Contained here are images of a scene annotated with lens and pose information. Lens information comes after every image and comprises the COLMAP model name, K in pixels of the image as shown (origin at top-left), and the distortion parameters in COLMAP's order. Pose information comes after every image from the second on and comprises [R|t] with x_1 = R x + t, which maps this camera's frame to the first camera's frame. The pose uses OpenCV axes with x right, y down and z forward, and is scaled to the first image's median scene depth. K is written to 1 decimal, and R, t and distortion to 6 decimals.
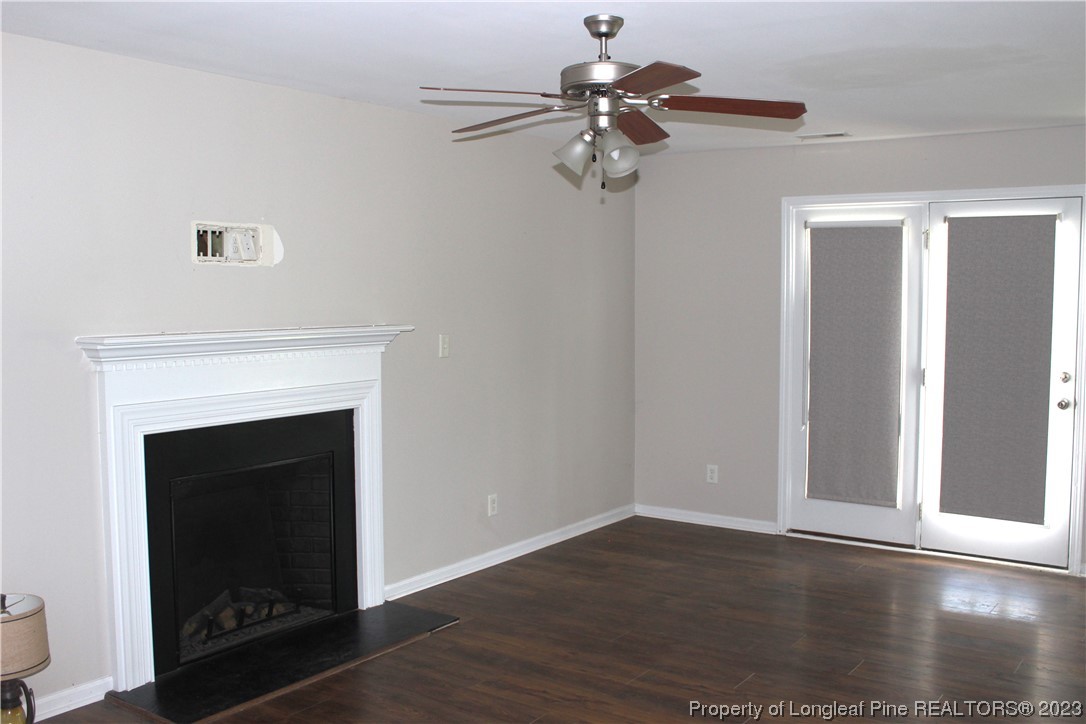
lens RADIAL K [[1045.6, 0, 538.9], [0, 1045.6, 365.4], [0, 0, 1]] dist [-0.072003, 0.000000]
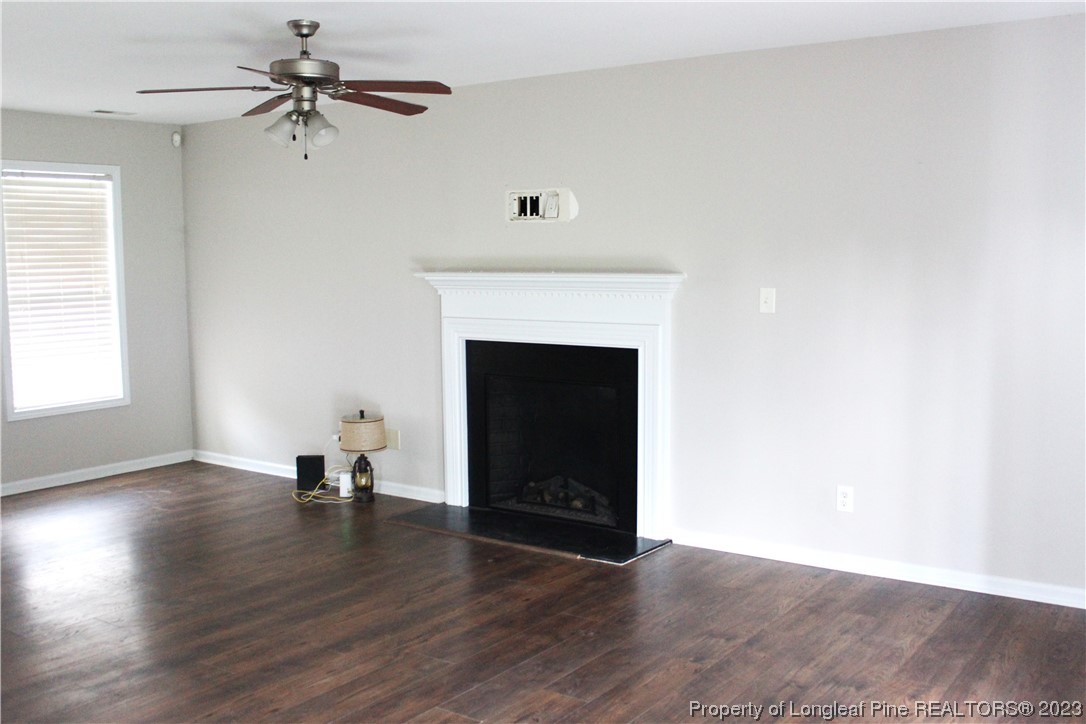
lens RADIAL K [[1045.6, 0, 541.3], [0, 1045.6, 366.3], [0, 0, 1]] dist [-0.072003, 0.000000]
pose [[0.004989, 0.106737, -0.994275, 0.791537], [-0.067445, 0.992059, 0.106161, -0.043485], [0.997711, 0.066529, 0.012148, 0.771310]]
